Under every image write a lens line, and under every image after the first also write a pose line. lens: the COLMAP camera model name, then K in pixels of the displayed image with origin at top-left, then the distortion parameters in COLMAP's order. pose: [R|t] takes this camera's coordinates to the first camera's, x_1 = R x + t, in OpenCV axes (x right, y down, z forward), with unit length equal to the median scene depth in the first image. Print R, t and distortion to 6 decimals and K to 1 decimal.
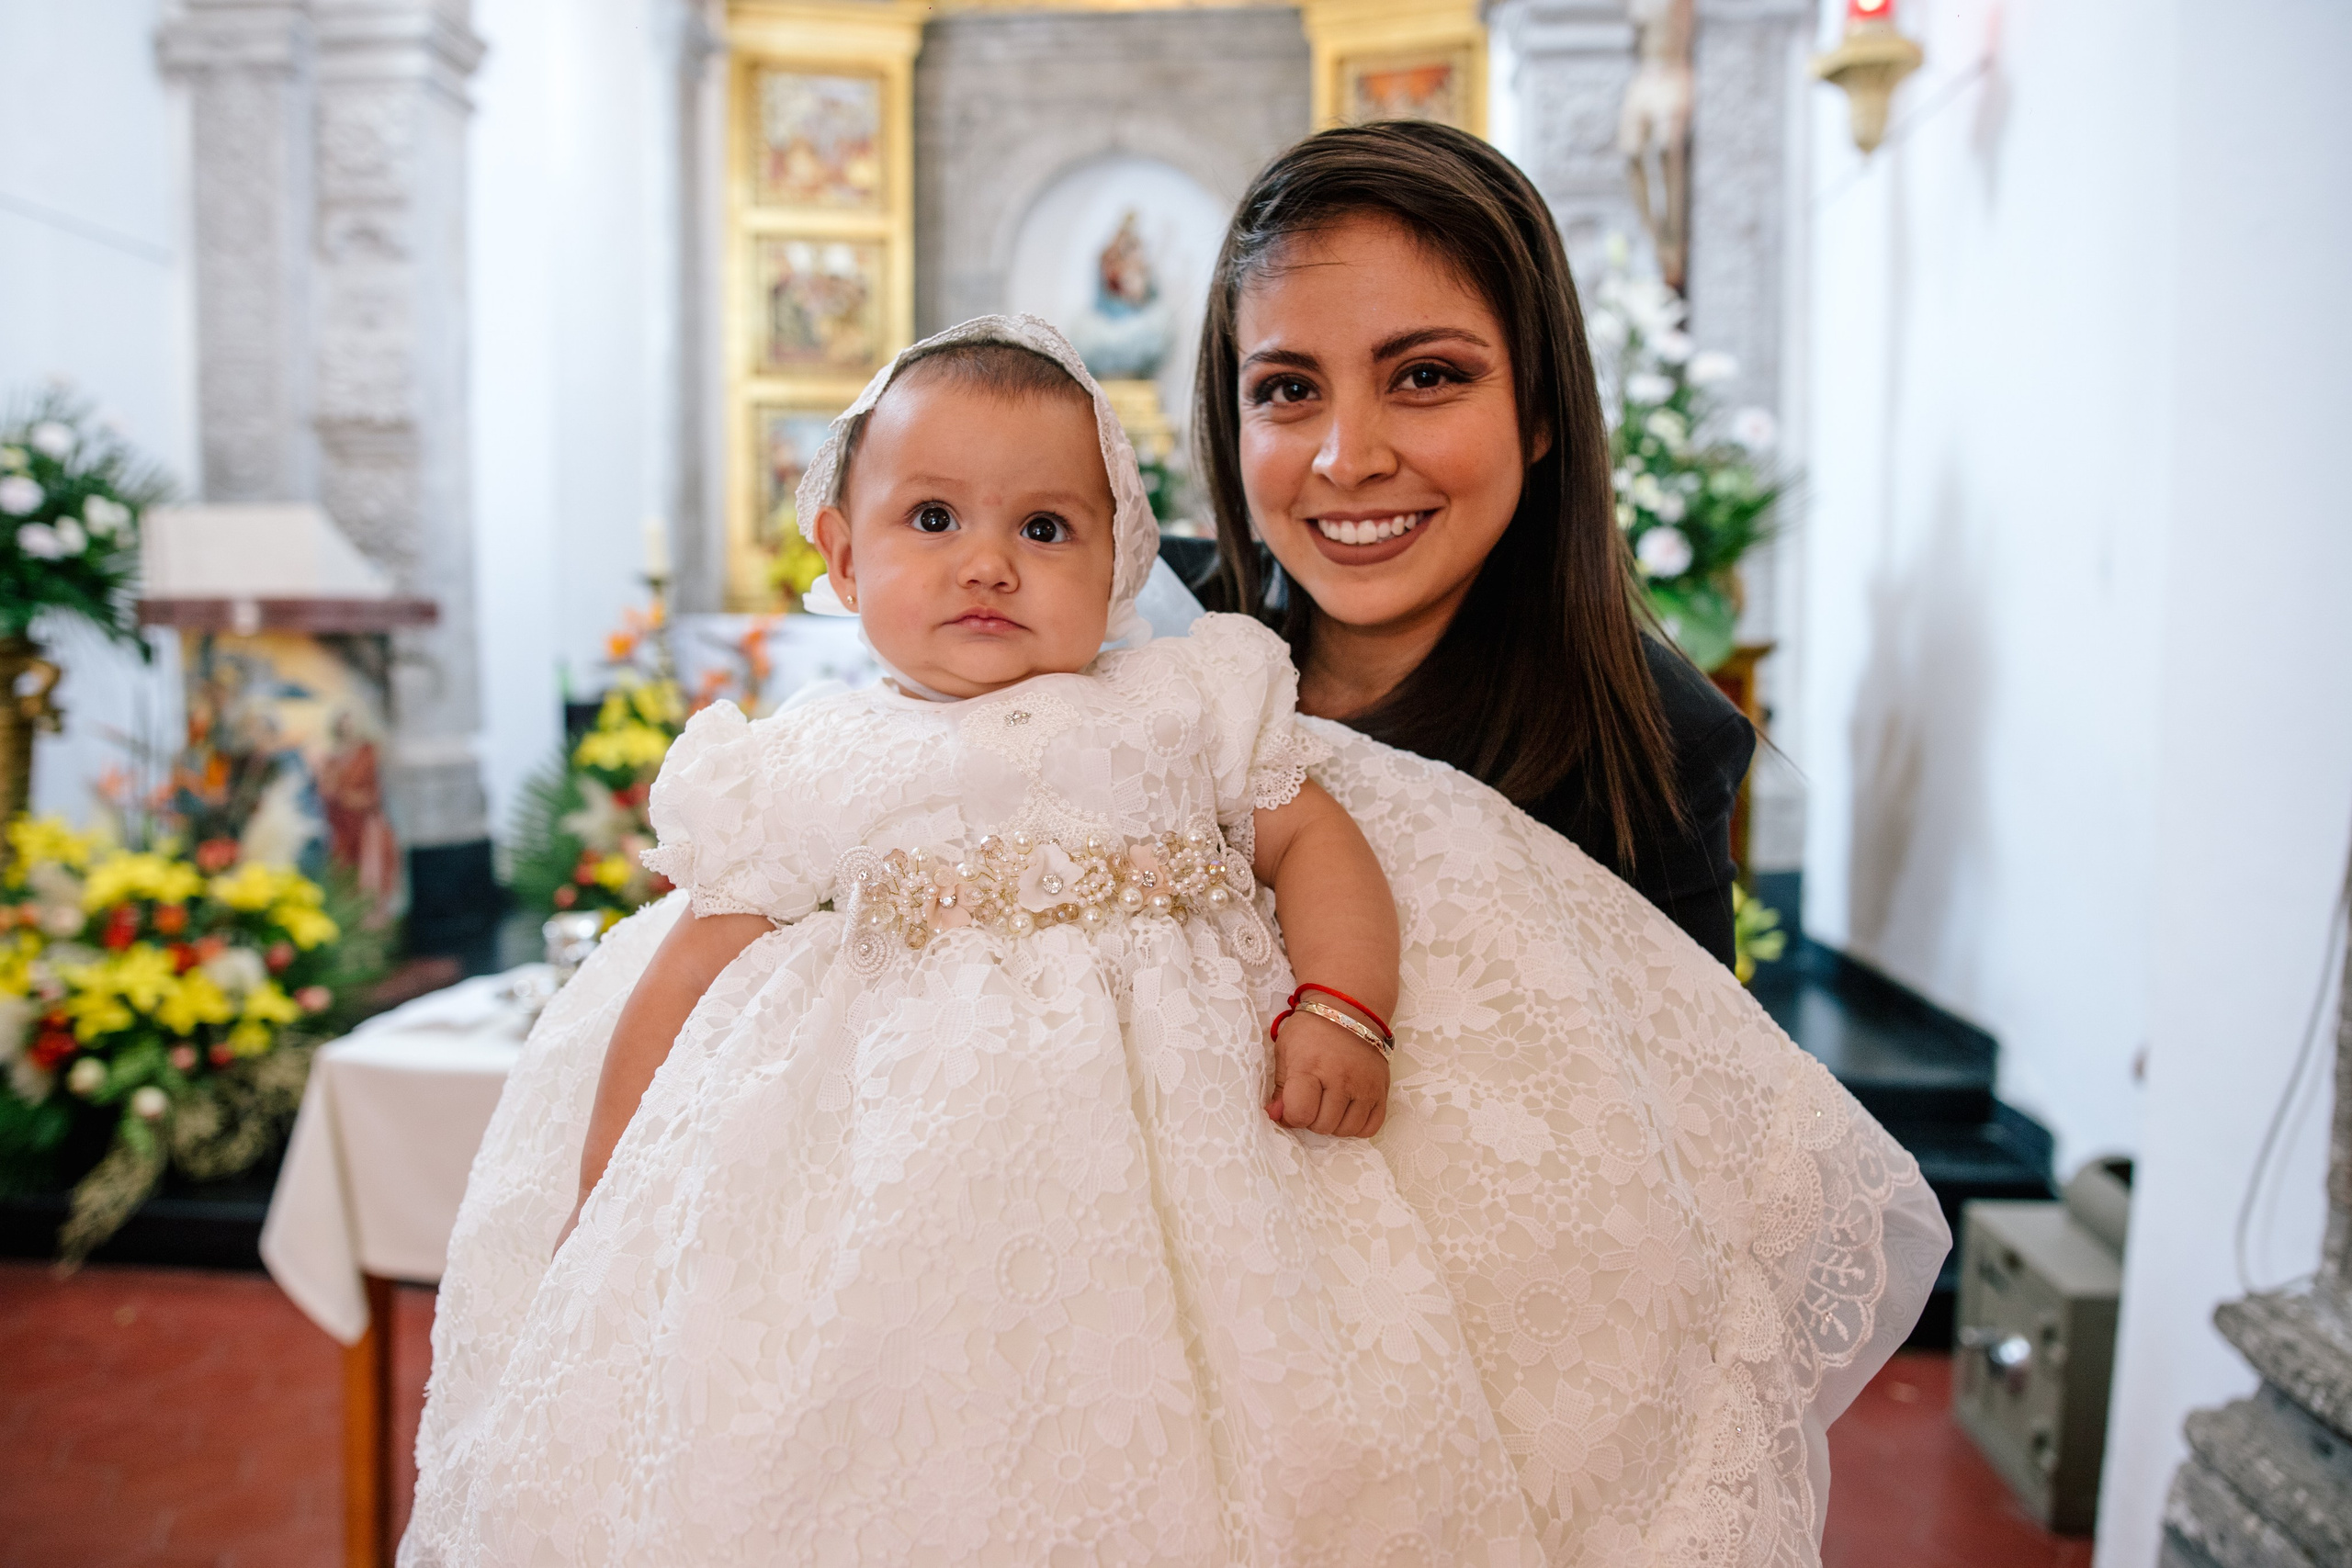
lens RADIAL K [[1620.2, 0, 1176.0], [0, 1620.2, 784.0], [0, 0, 1]] dist [-0.064636, 0.027732]
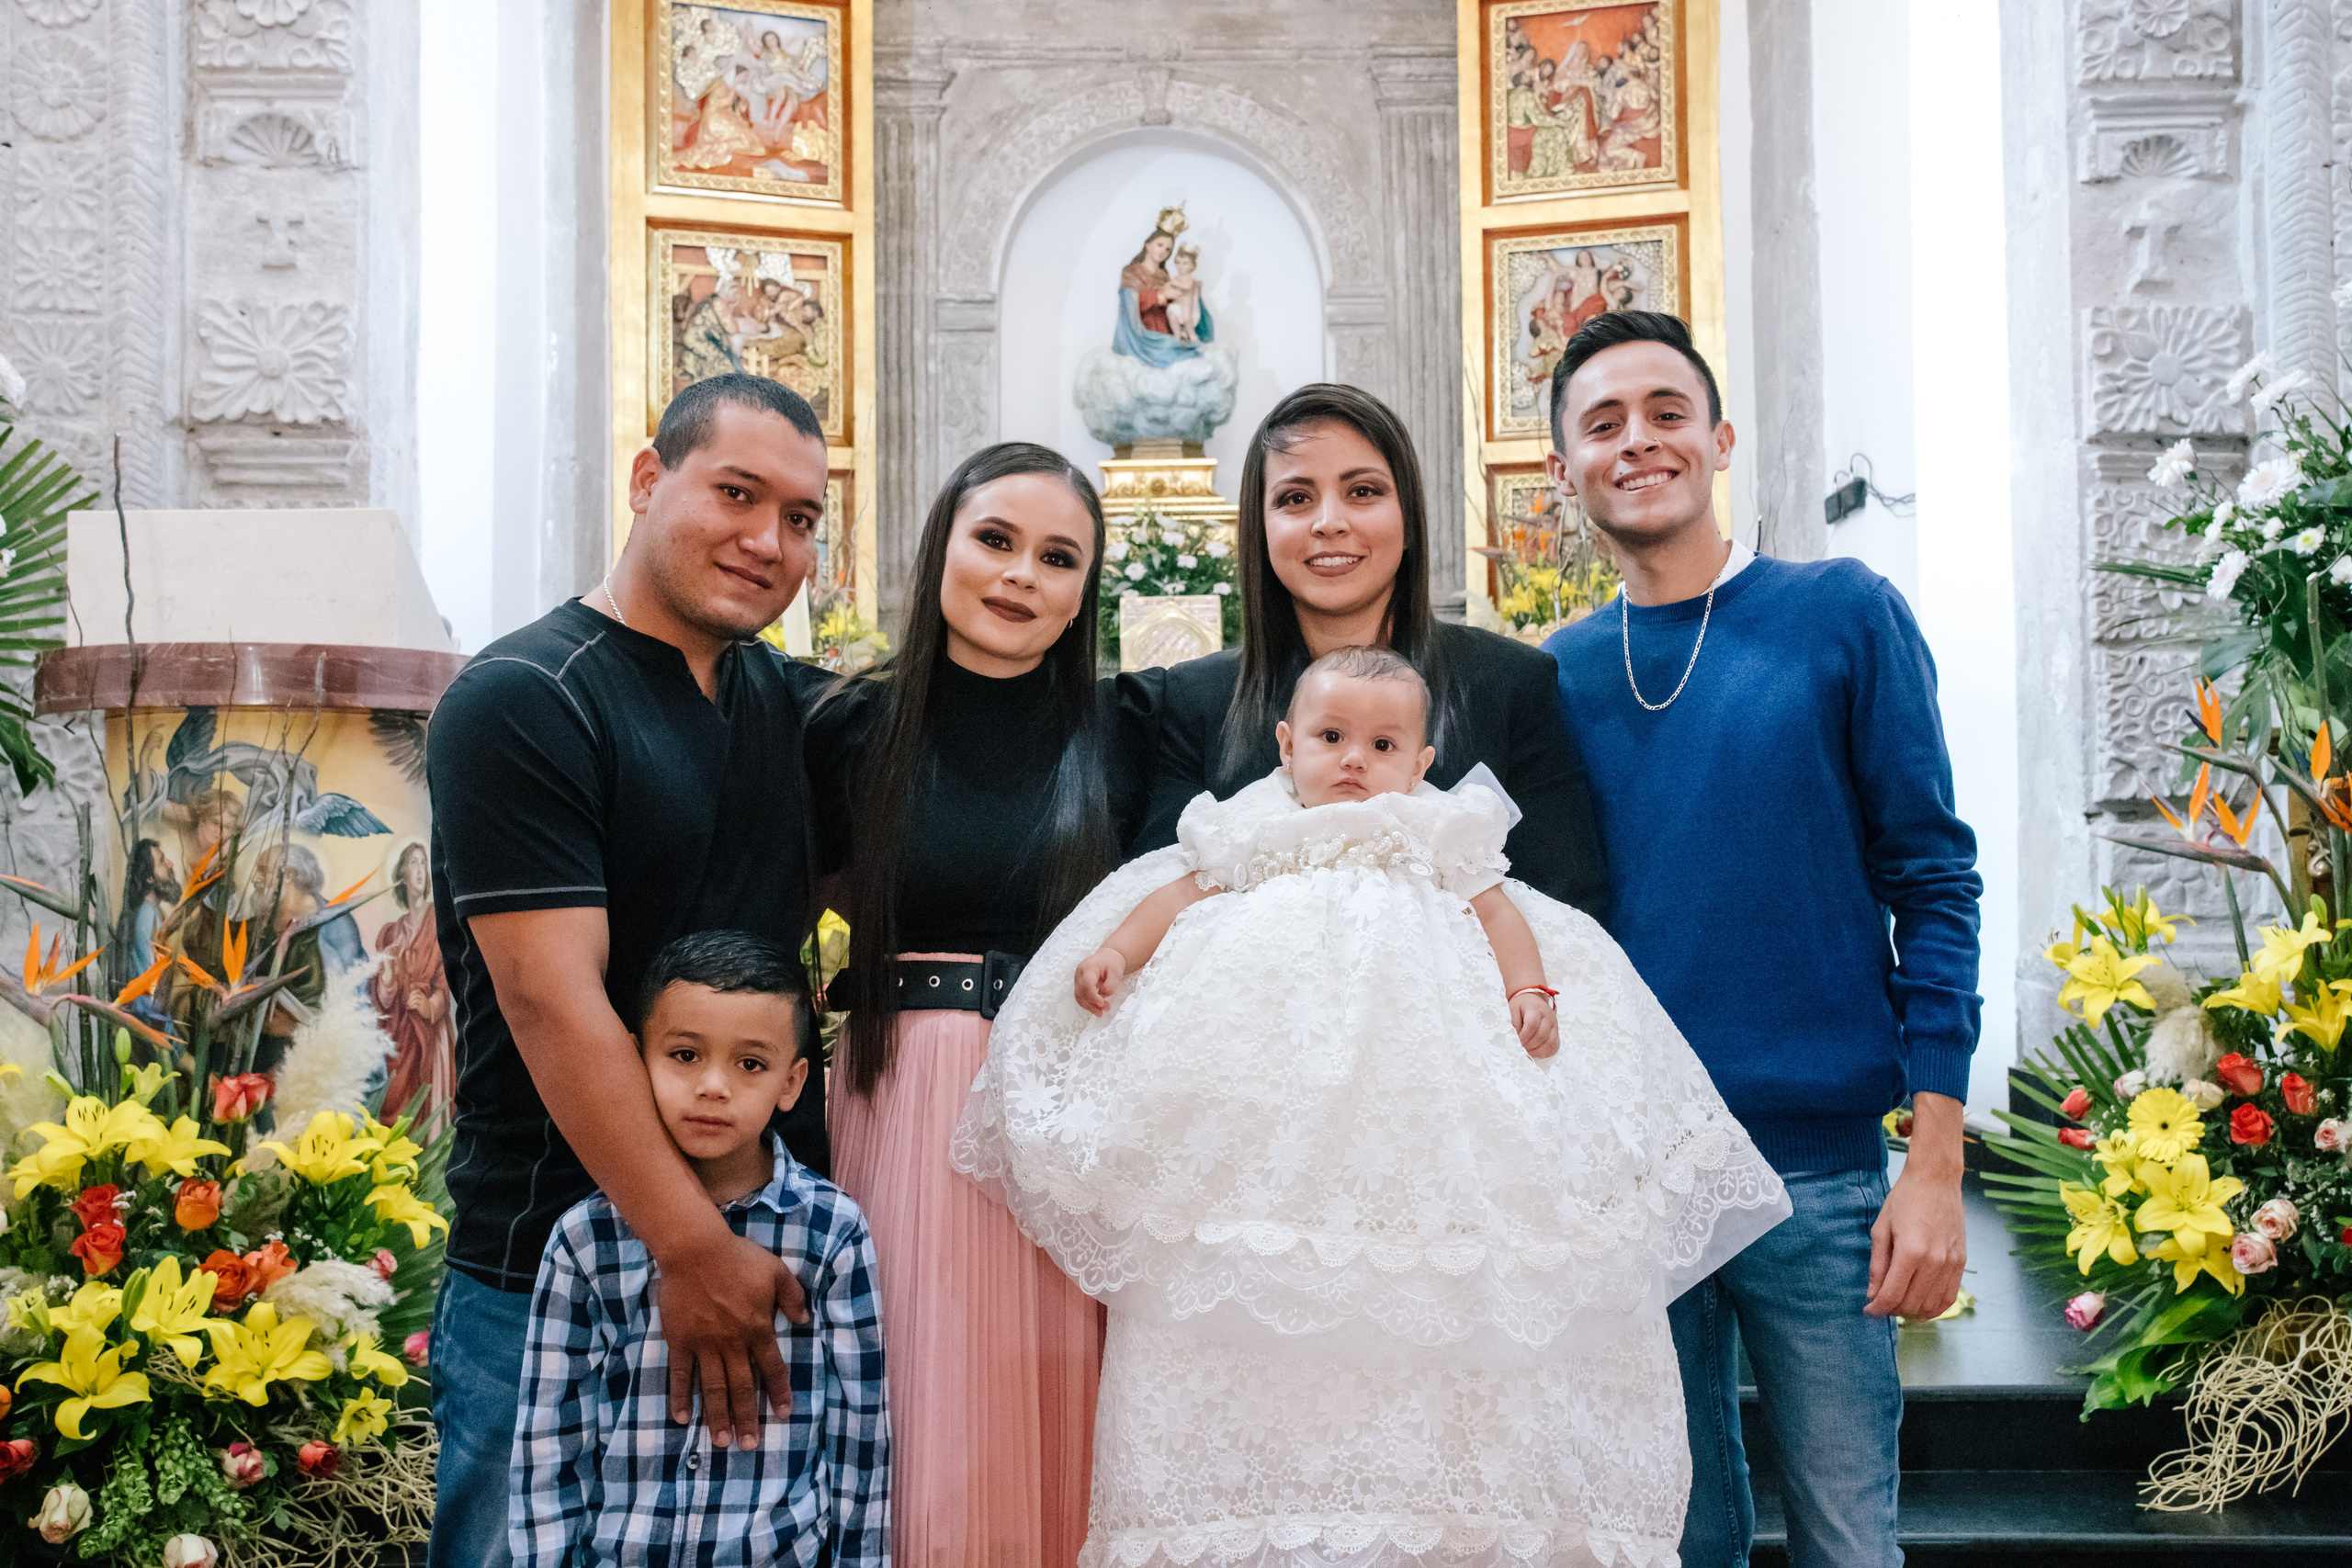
lens RADIAL K [[2215.8, 0, 1176.0], [0, 2215.8, 784.0], [0, 0, 1]] dist [0.005259, 0.084492]
pose [[0.994111, -0.009935, 0.107908, -0.256305], [0.023369, 0.992012, -0.123959, 0.029653], [-0.105815, 0.125751, 0.986403, 0.122625]]
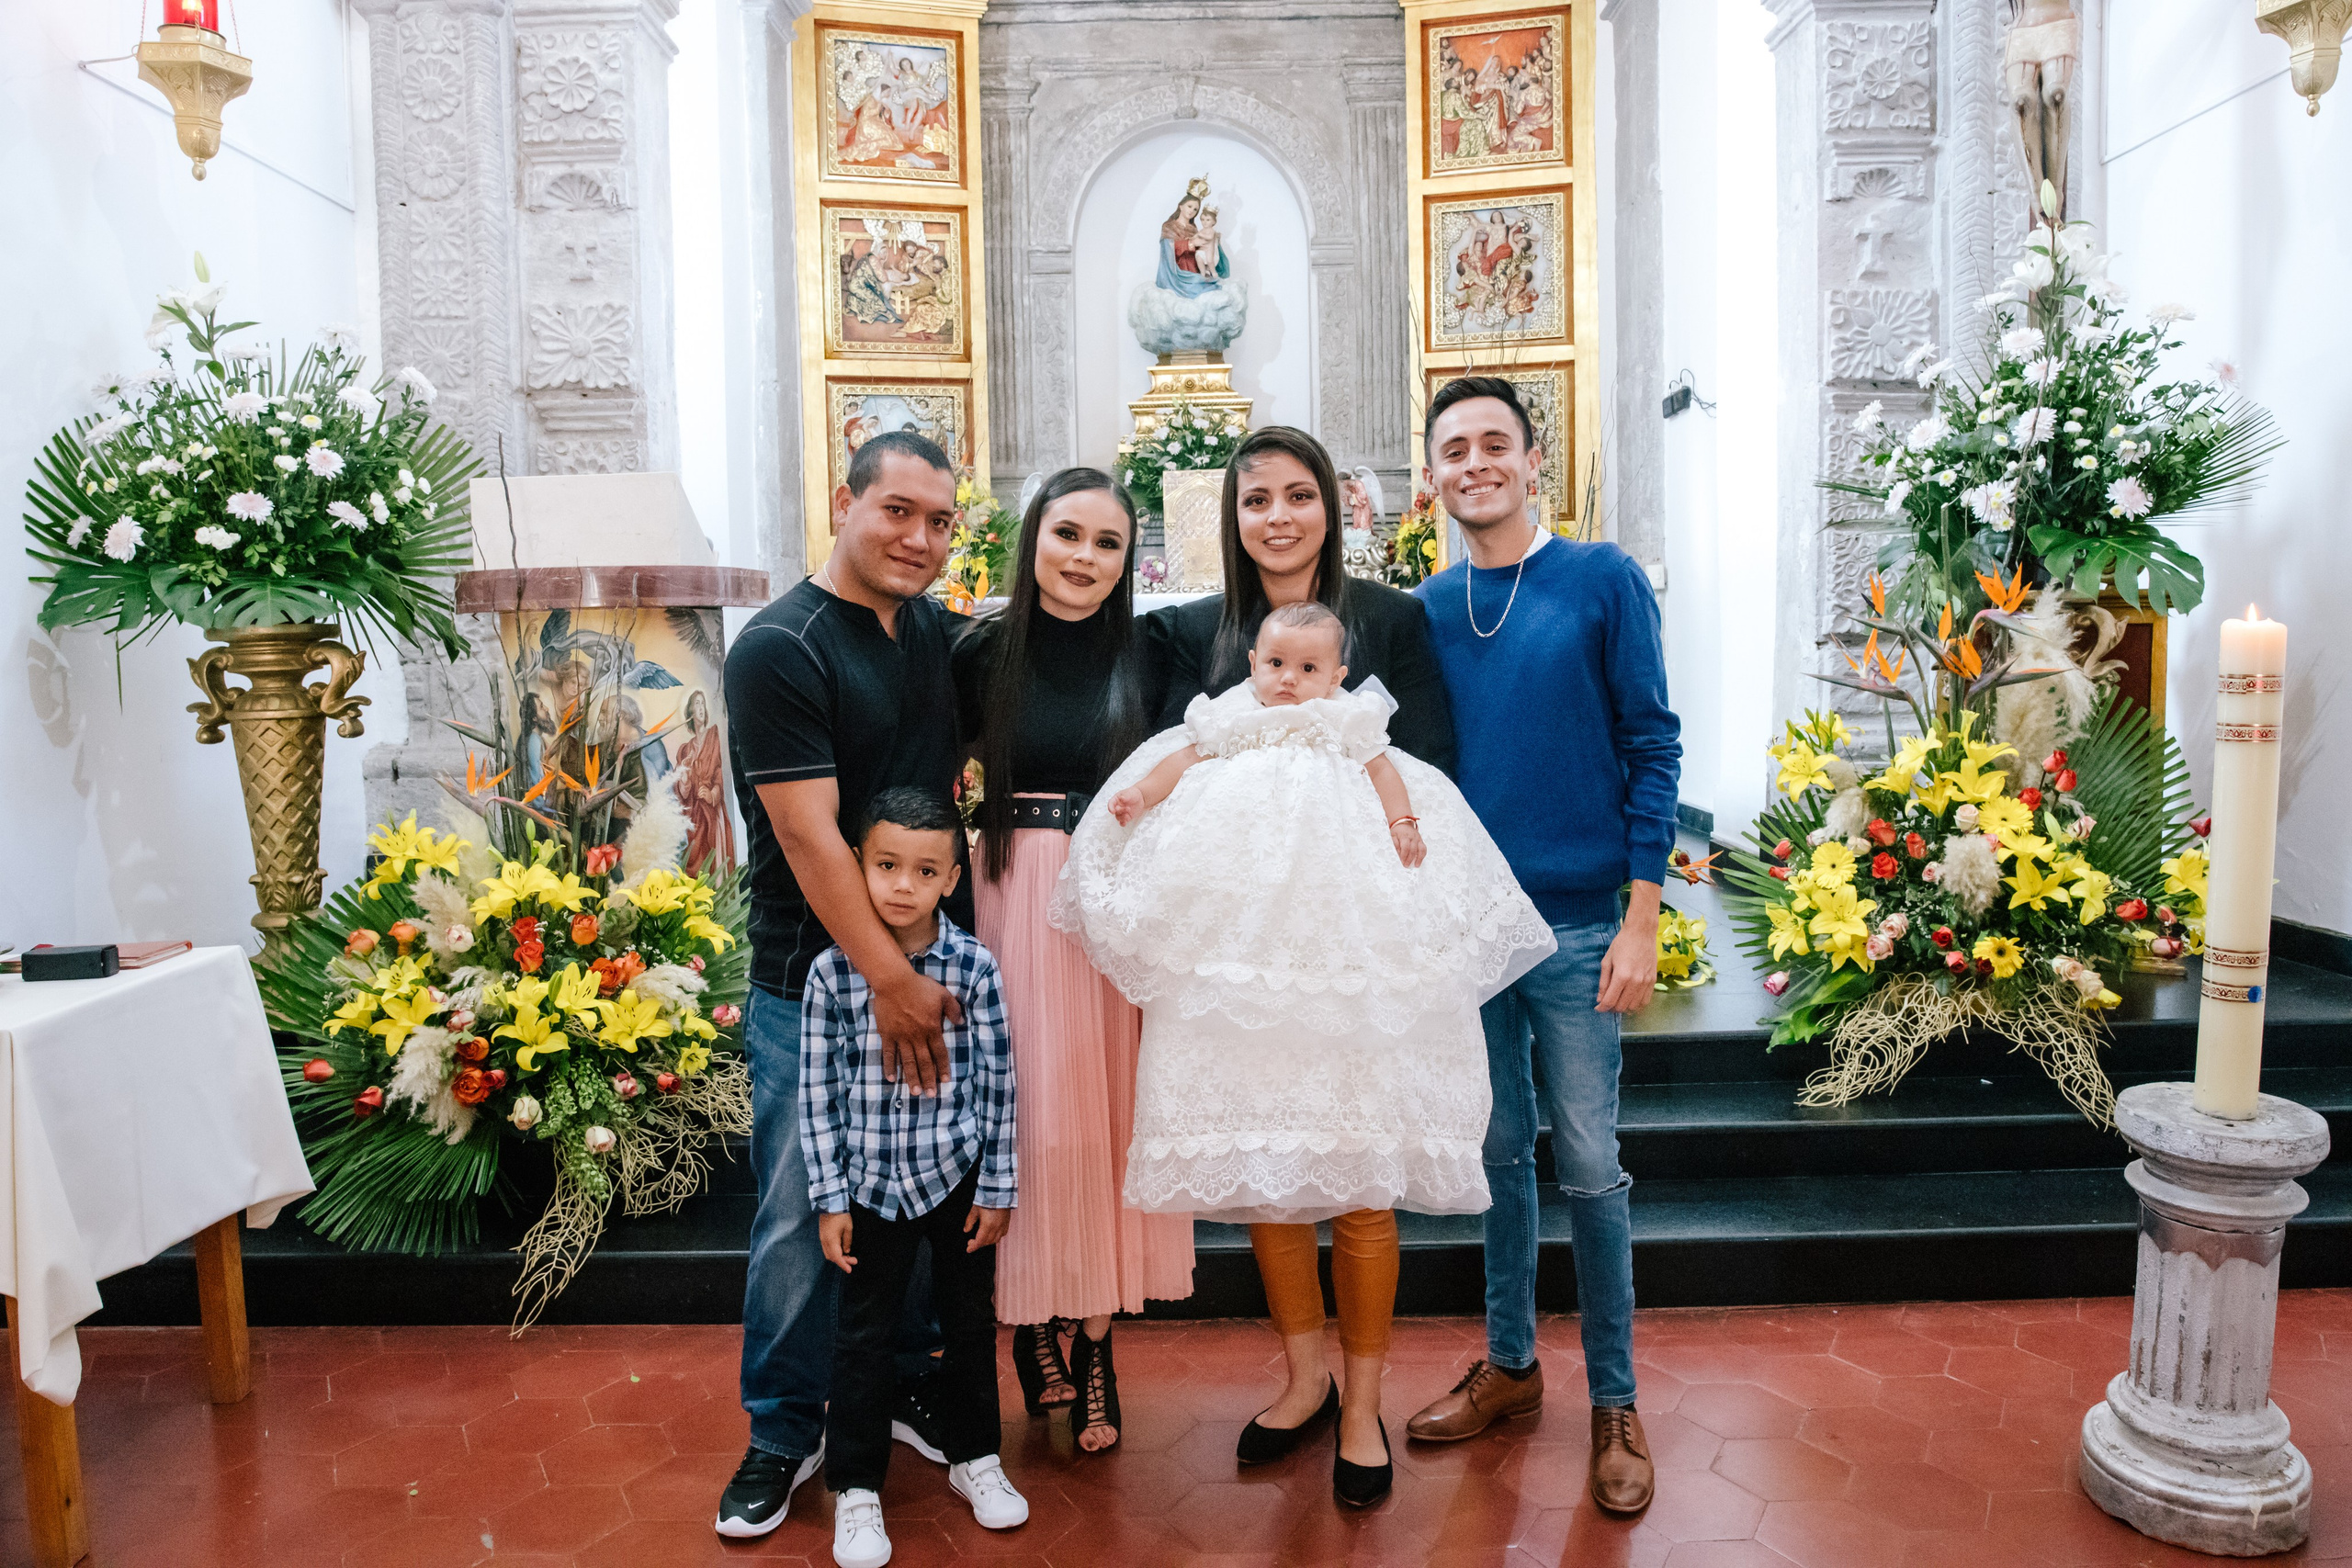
lens RADIAL K [[1620.2, 0, 1176.0], [0, 1620.2, 784.0], [0, 0, 1]] dist [-0.064636, 0.027732]
pose [[0.996050, -0.031258, 0.083115, -0.255404], [0.030888, 0.999506, 0.005727, 0.005706], [-0.083253, -0.003137, 0.996523, 0.052056]]
